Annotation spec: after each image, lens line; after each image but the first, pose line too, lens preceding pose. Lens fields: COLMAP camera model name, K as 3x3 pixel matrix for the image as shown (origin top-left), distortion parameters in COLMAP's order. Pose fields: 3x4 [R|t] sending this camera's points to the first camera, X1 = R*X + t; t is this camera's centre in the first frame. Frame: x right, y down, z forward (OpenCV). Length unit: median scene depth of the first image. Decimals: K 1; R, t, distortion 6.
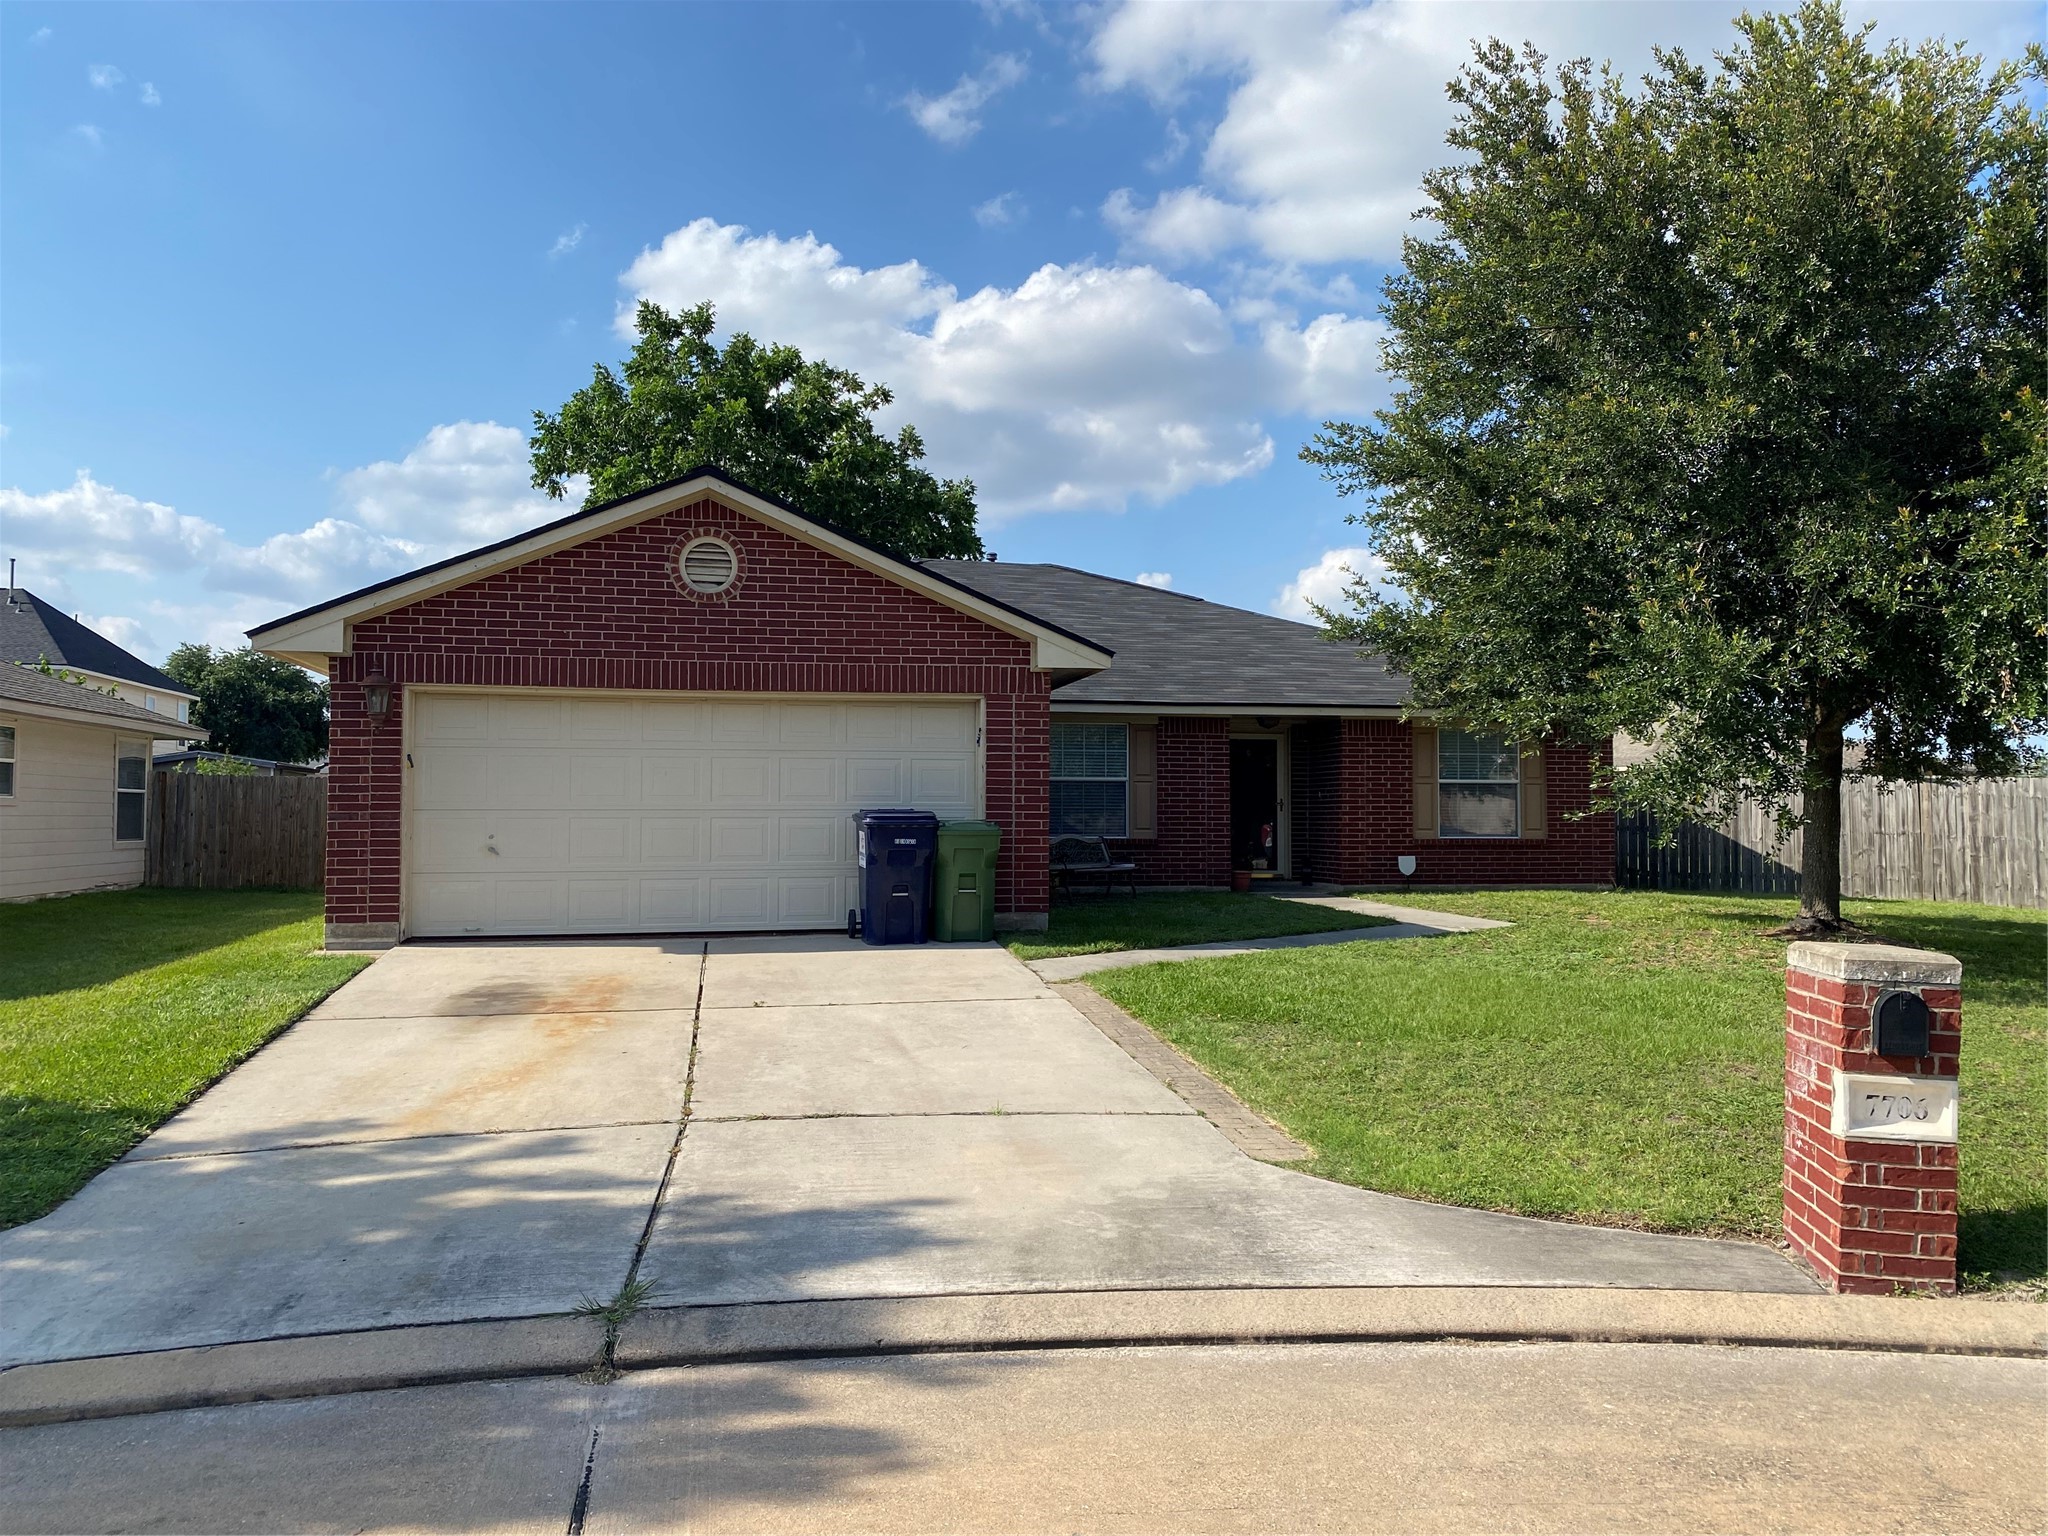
lens RADIAL K [[1566.2, 0, 1148.5], [0, 1566.2, 756.8], [0, 0, 1]] dist [0.050455, -0.030765]
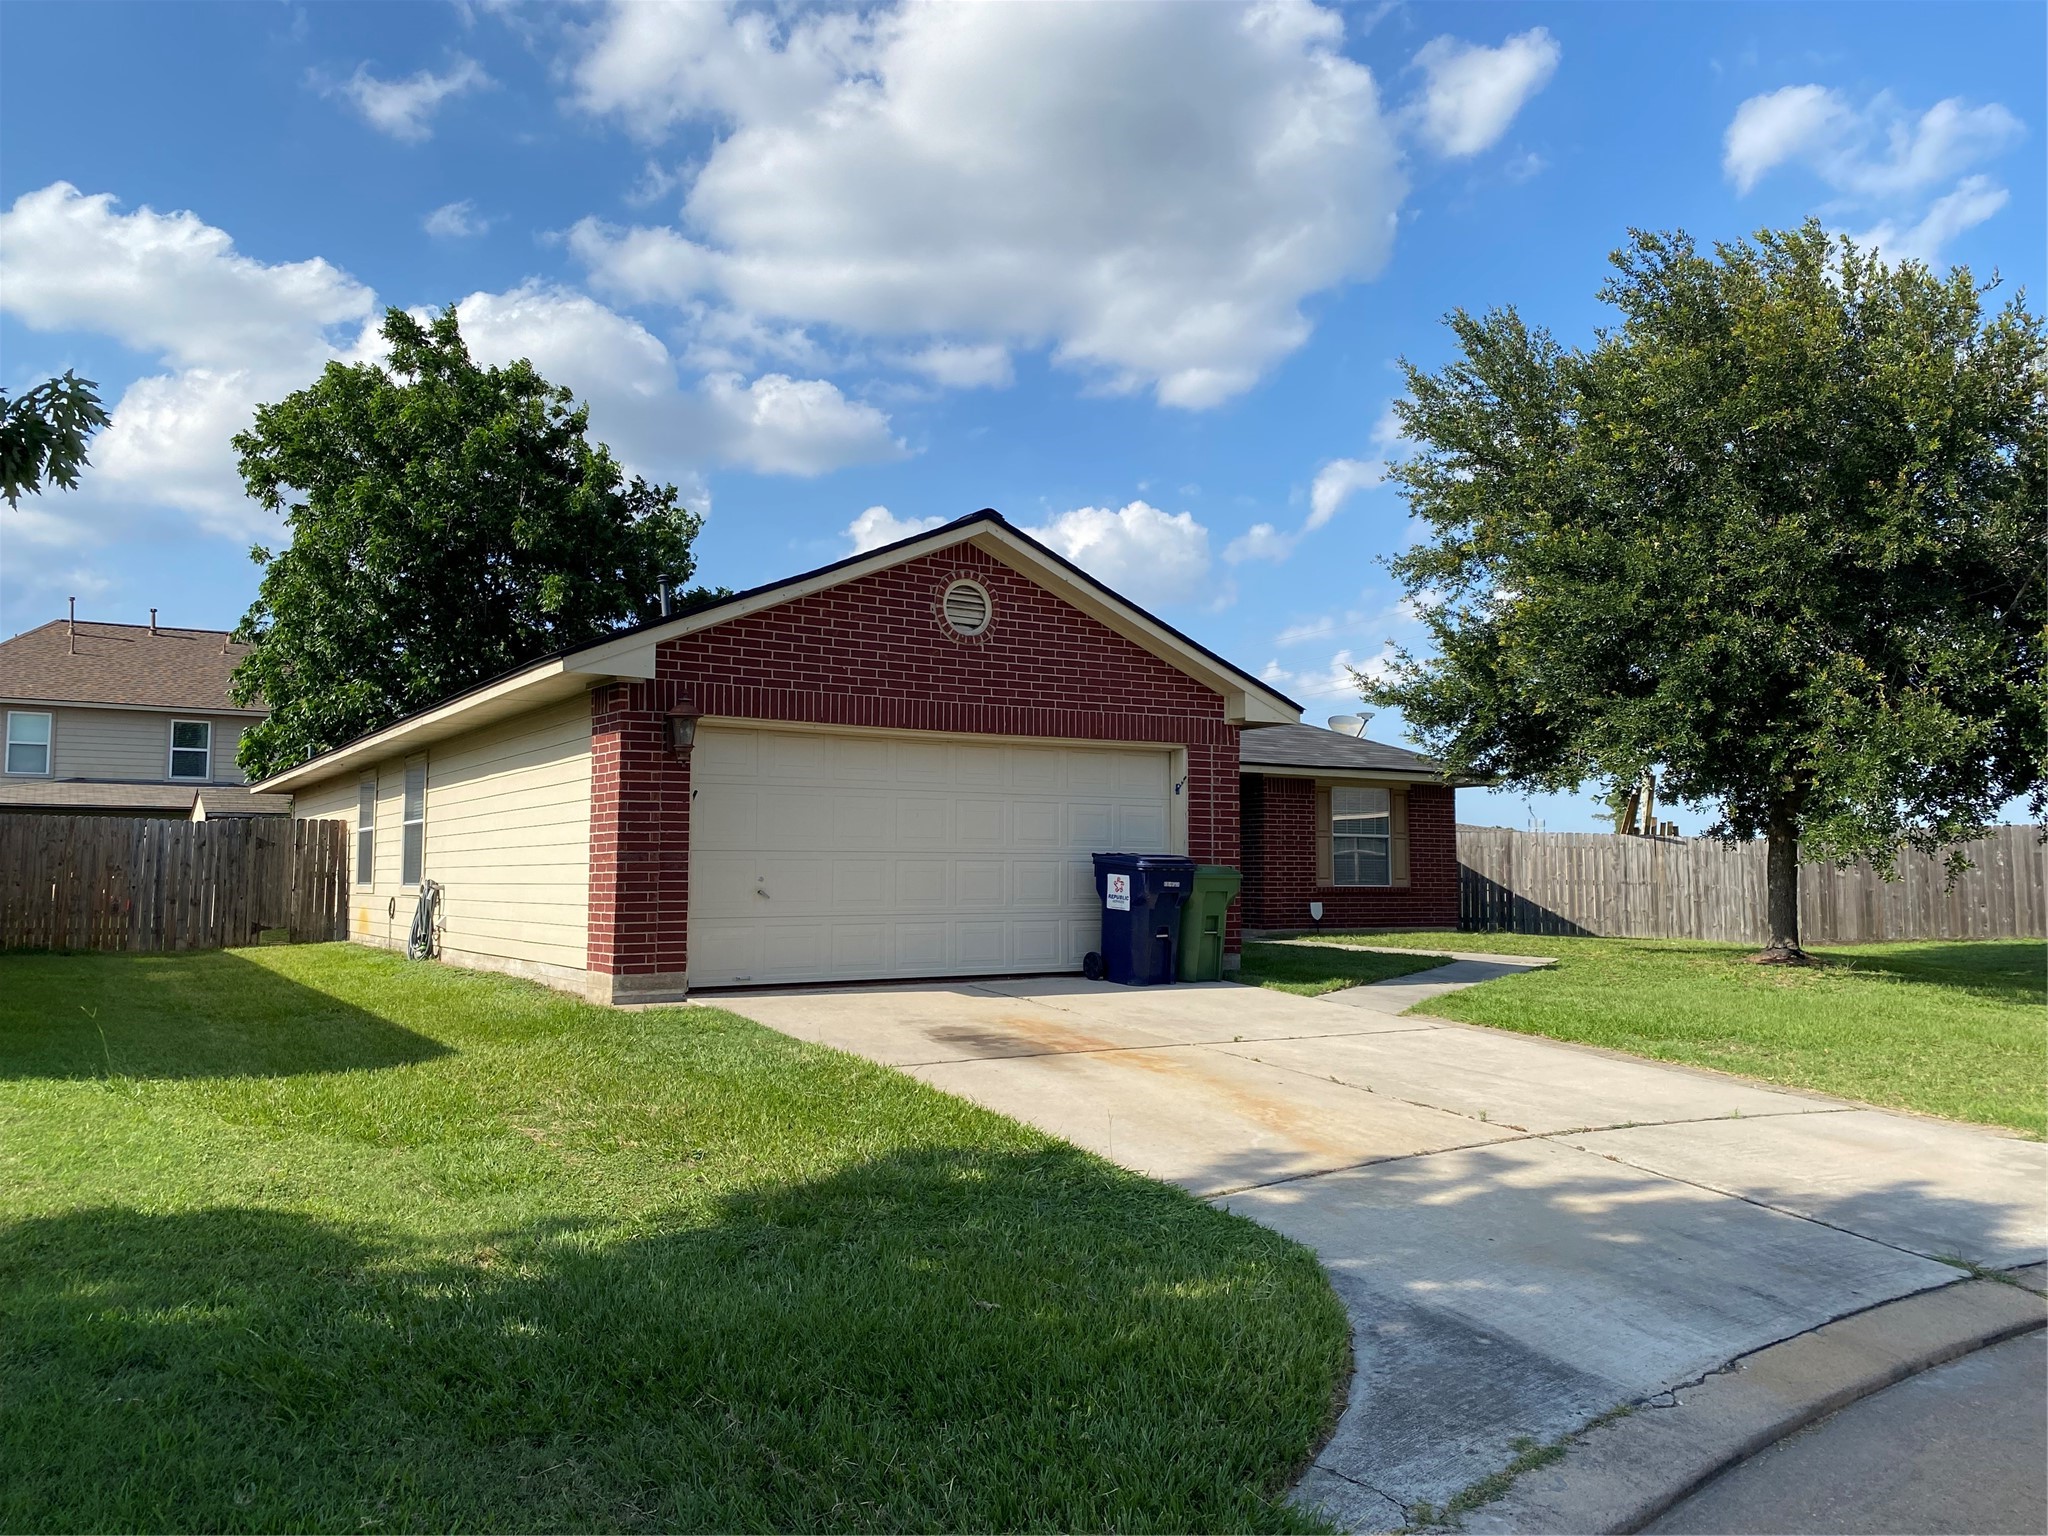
lens RADIAL K [[1566.2, 0, 1100.8], [0, 1566.2, 733.6], [0, 0, 1]] dist [0.050455, -0.030765]
pose [[0.933839, 0.033827, 0.356090, -0.462961], [-0.015291, 0.998384, -0.054741, 0.009562], [-0.357367, 0.045674, 0.932847, 0.036824]]
